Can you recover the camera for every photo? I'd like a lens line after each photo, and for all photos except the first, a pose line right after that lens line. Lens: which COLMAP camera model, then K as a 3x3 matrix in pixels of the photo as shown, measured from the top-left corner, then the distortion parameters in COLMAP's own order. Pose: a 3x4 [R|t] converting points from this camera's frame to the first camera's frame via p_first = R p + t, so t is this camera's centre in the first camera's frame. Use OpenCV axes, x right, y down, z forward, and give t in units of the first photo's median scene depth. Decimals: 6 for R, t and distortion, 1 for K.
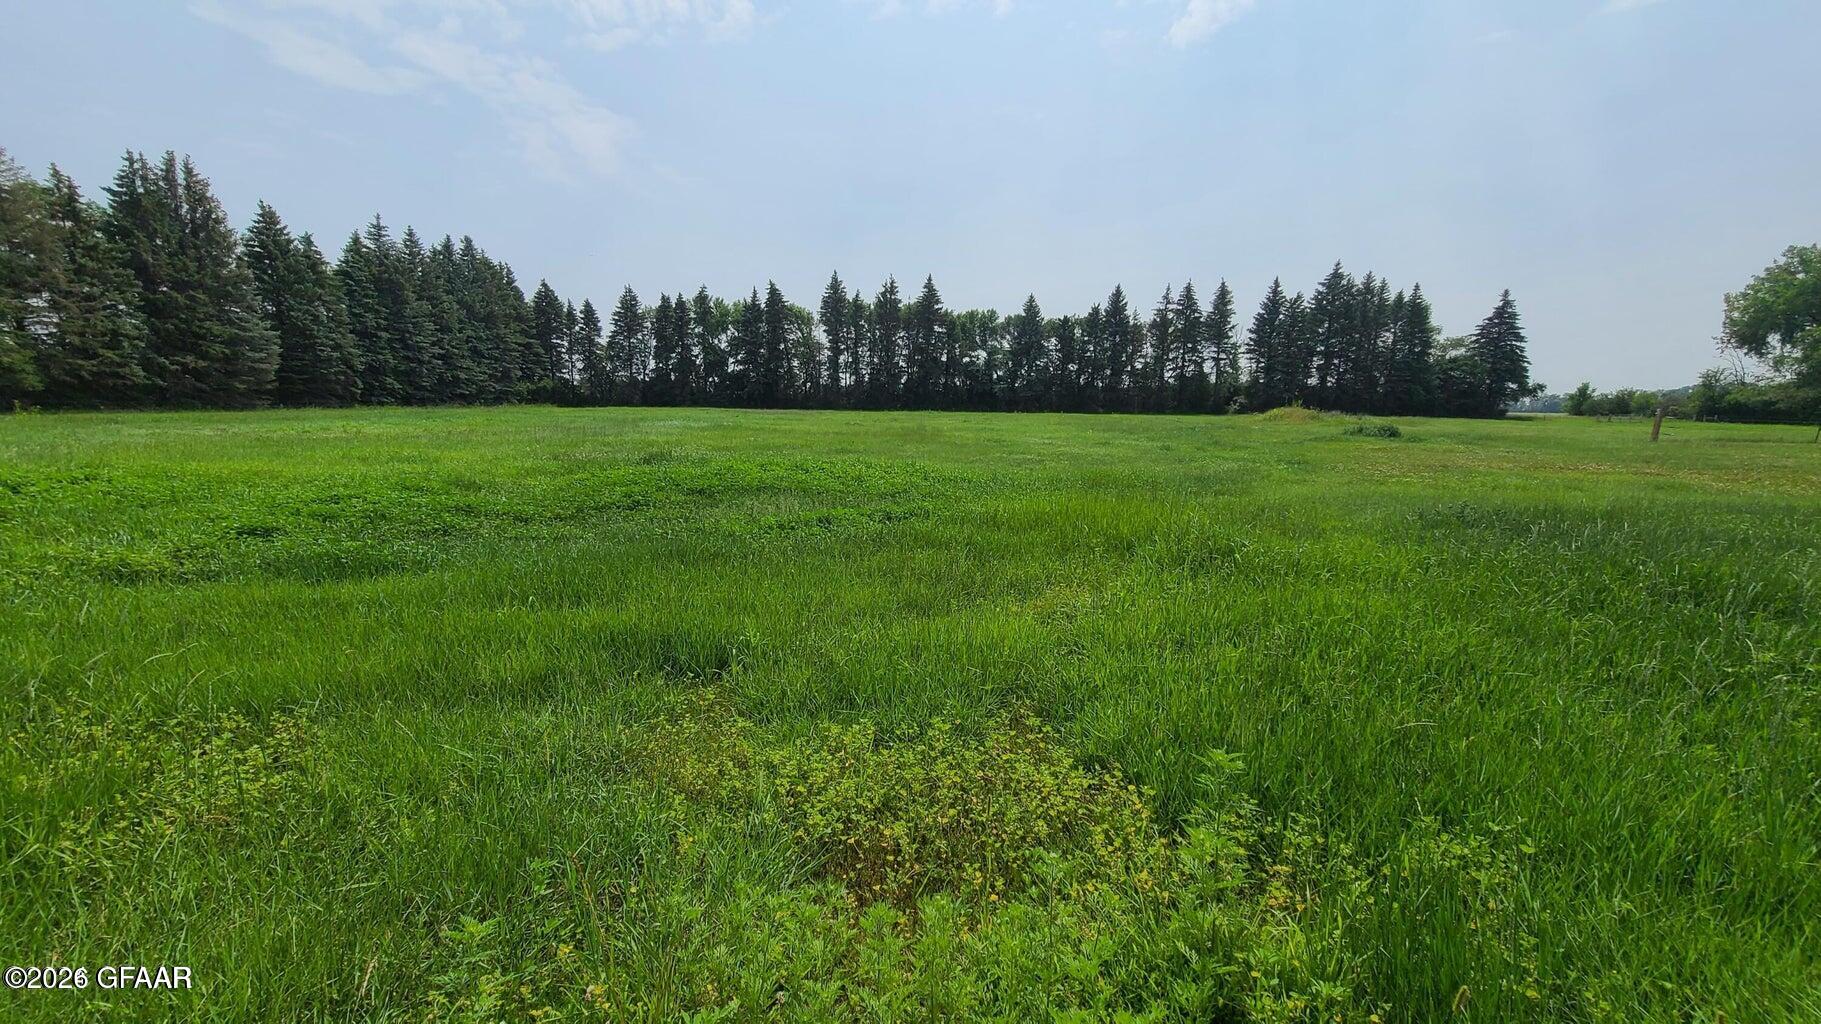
lens RADIAL K [[744.3, 0, 908.2], [0, 744.3, 513.2], [0, 0, 1]] dist [0.006874, -0.003922]
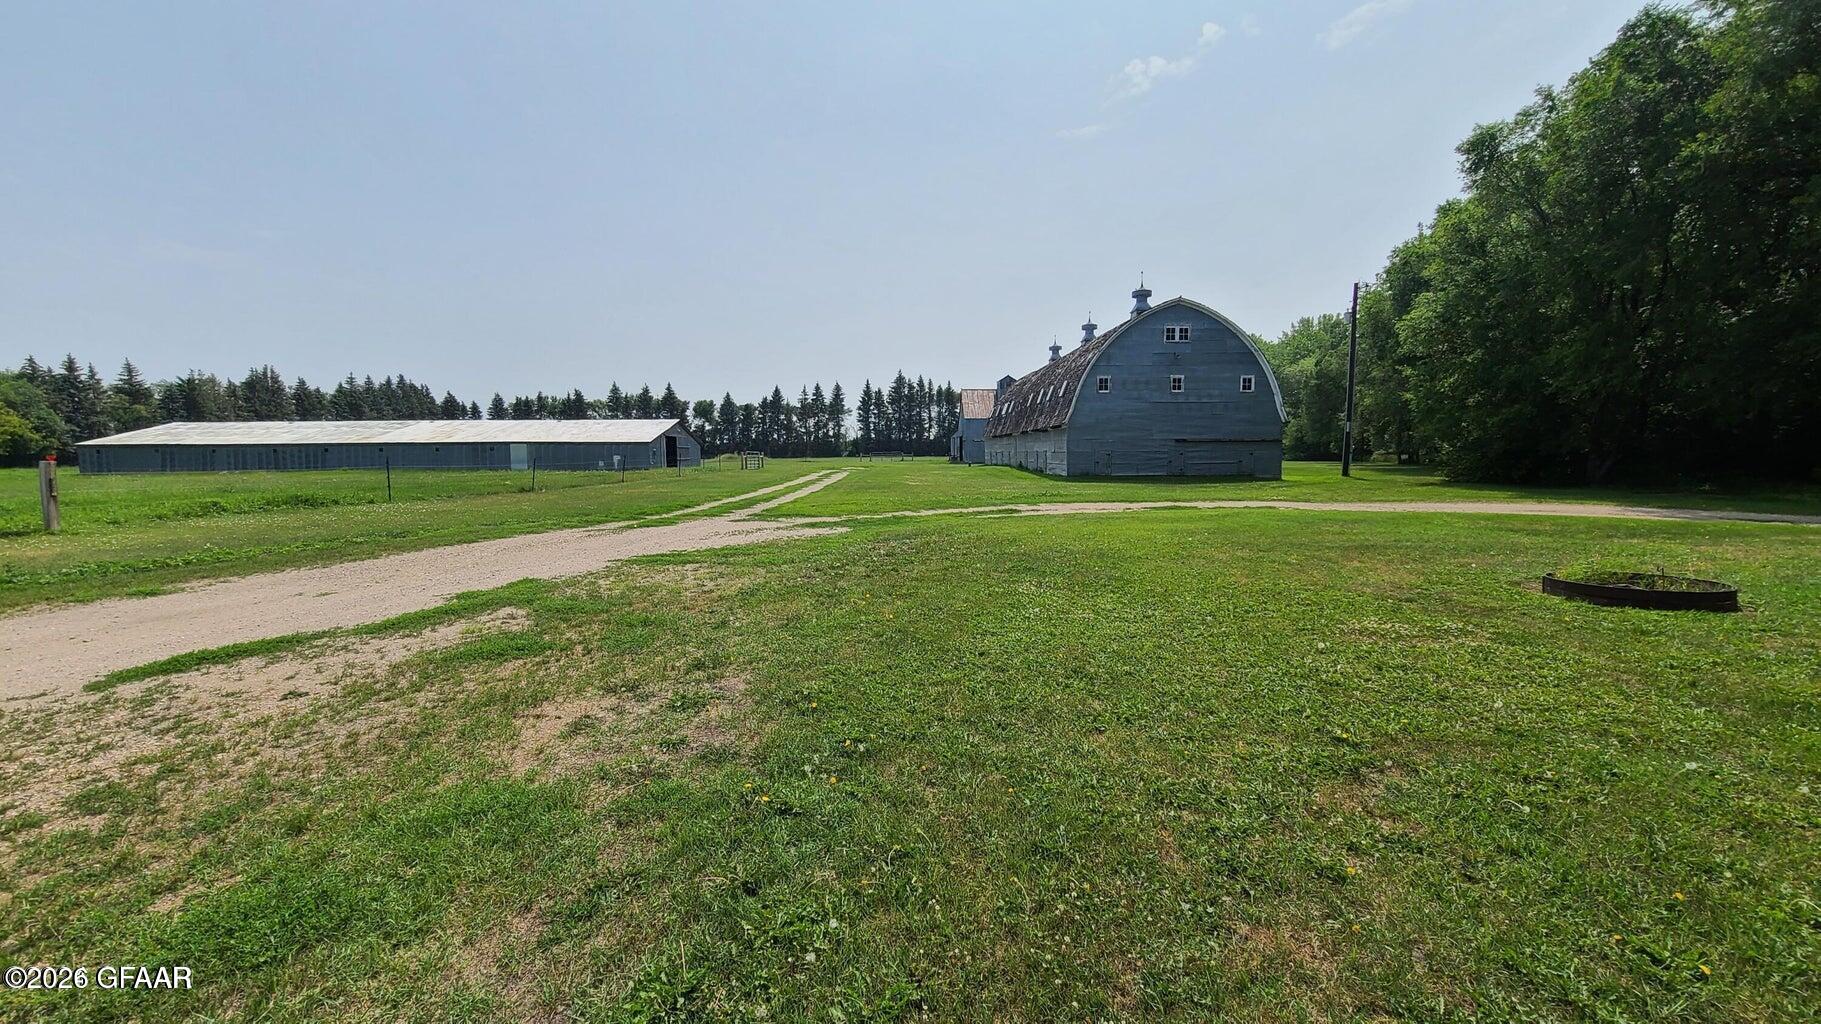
lens RADIAL K [[754.6, 0, 919.3], [0, 754.6, 487.5], [0, 0, 1]] dist [0.000632, -0.000447]
pose [[0.999808, -0.019380, -0.002788, 4.075675], [0.019004, 0.994797, -0.100092, 0.785583], [0.004713, 0.100019, 0.994974, -4.954137]]
